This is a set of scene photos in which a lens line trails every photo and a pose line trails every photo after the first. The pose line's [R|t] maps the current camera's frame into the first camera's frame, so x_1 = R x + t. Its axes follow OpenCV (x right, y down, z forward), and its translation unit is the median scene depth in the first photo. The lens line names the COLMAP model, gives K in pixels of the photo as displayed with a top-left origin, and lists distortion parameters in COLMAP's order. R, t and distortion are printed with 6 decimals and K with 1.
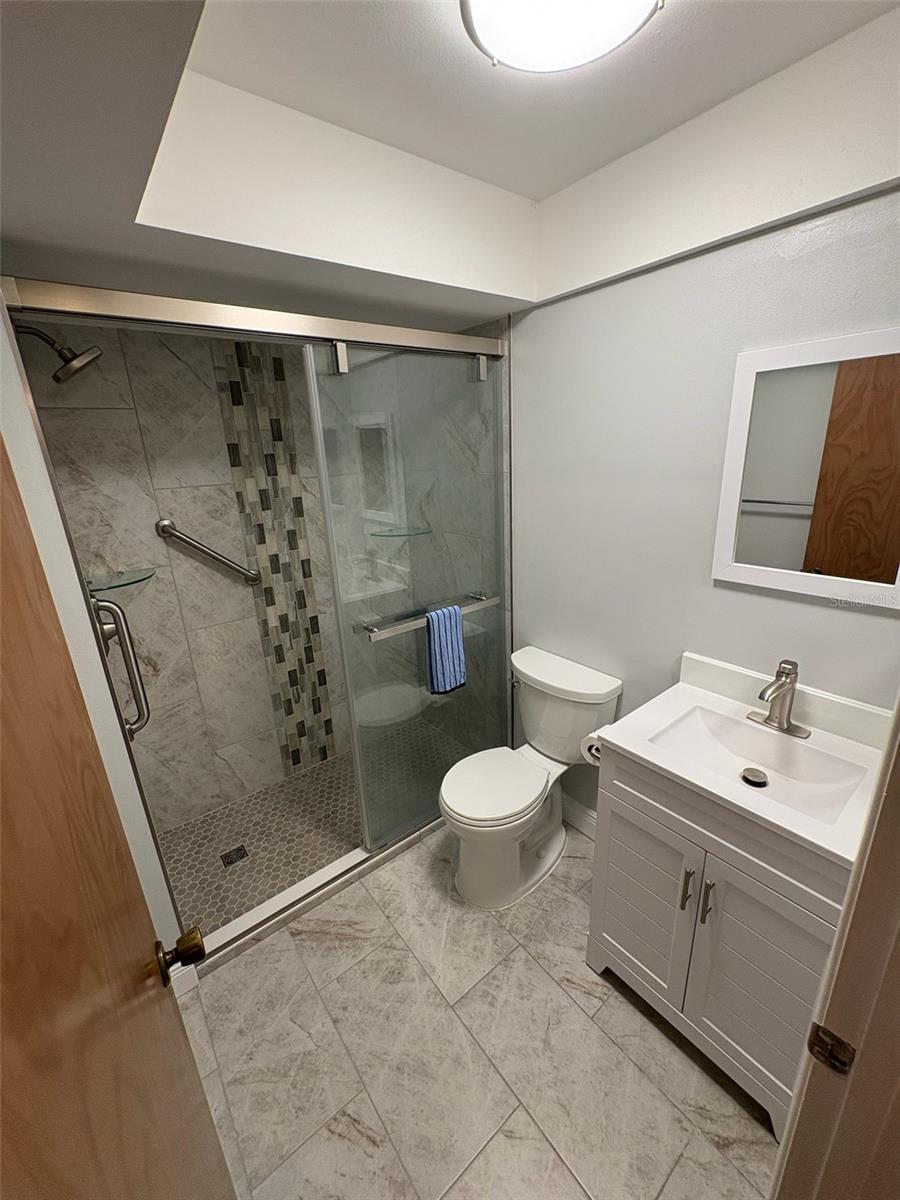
lens RADIAL K [[481.3, 0, 454.0], [0, 481.3, 598.9], [0, 0, 1]] dist [0.000148, 0.001404]
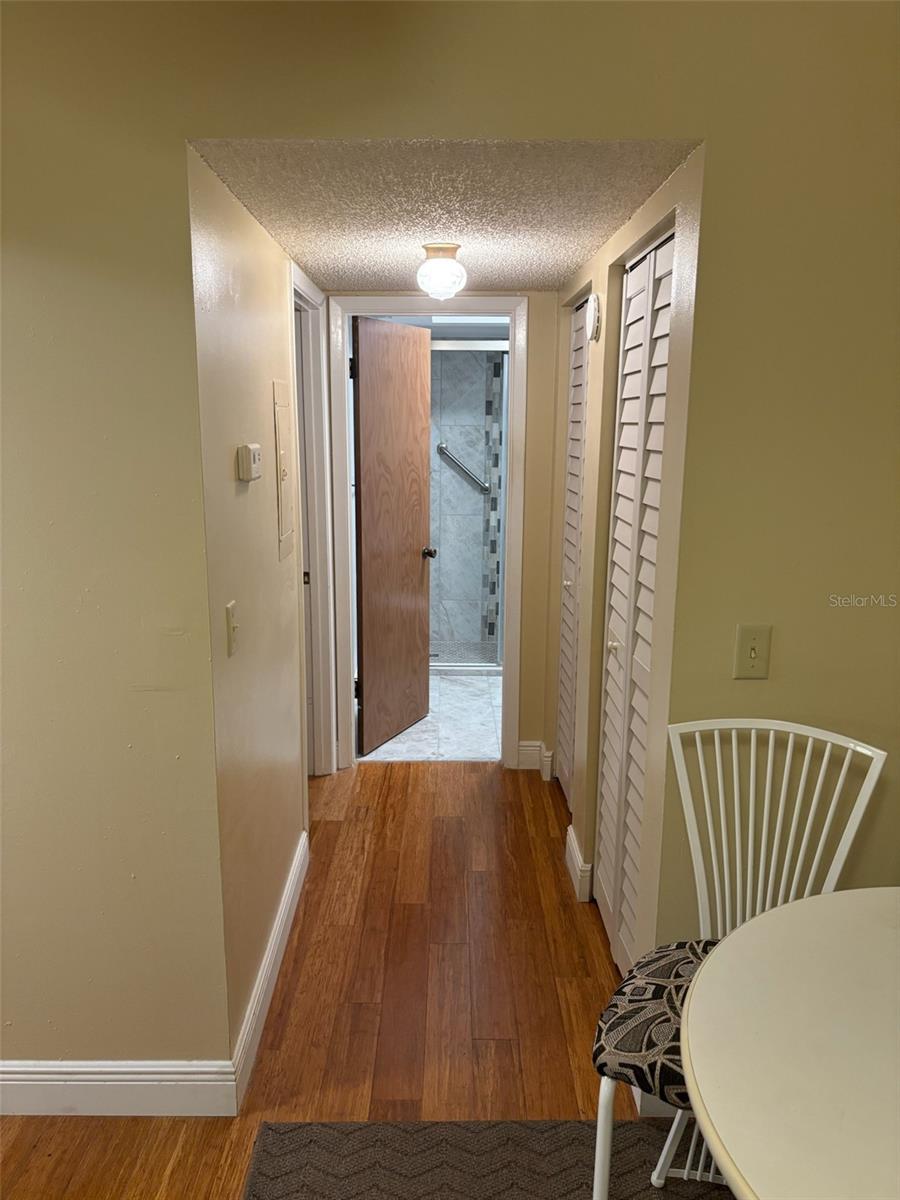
lens RADIAL K [[907.3, 0, 444.7], [0, 907.3, 619.9], [0, 0, 1]] dist [0.079362, -0.007226]
pose [[0.783191, 0.186474, -0.593160, 1.344240], [-0.227035, 0.973866, 0.006388, 0.395895], [0.578850, 0.129665, 0.805059, -1.413722]]
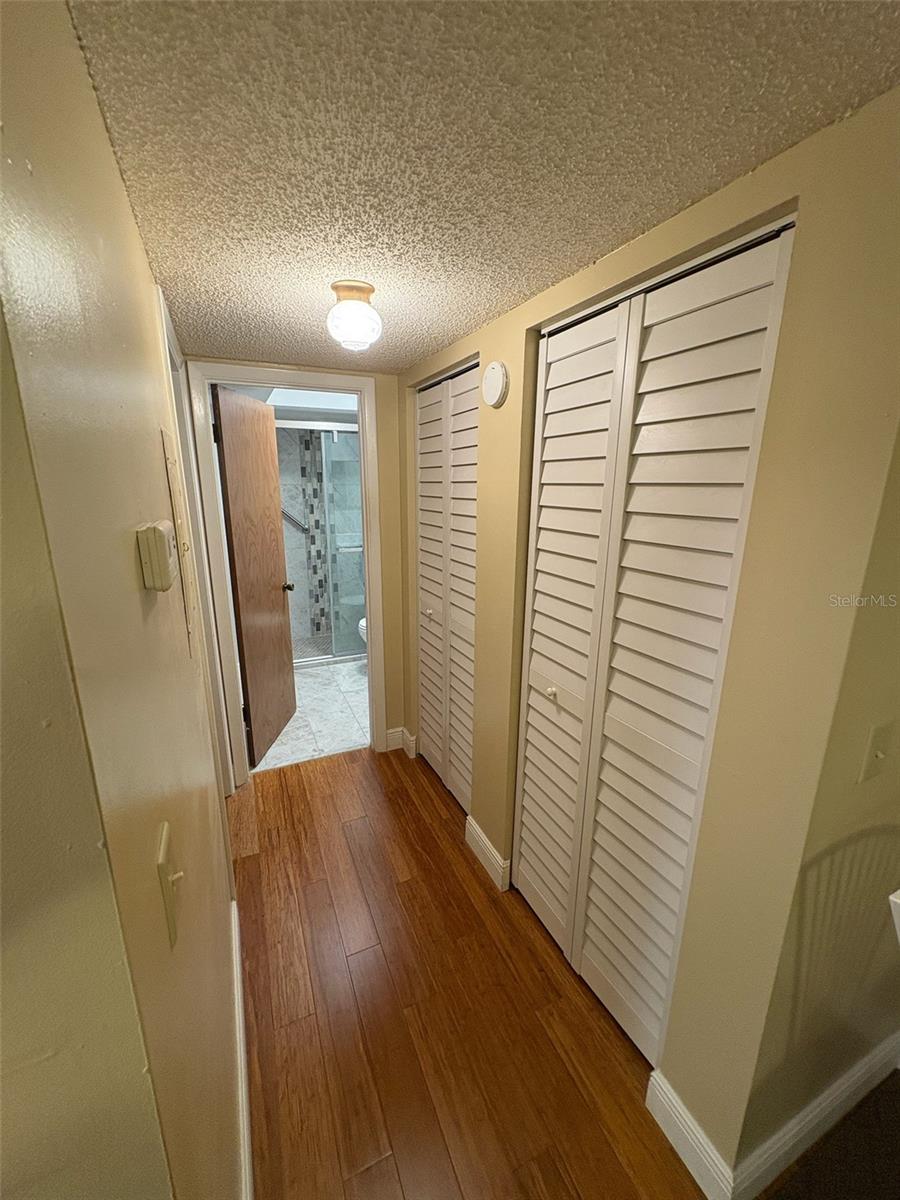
lens RADIAL K [[481.3, 0, 452.9], [0, 481.3, 602.5], [0, 0, 1]] dist [0.000148, 0.001404]
pose [[0.969949, 0.110235, -0.216903, 0.757962], [-0.120829, 0.992015, -0.036159, 0.294139], [0.211185, 0.061281, 0.975523, -0.978016]]
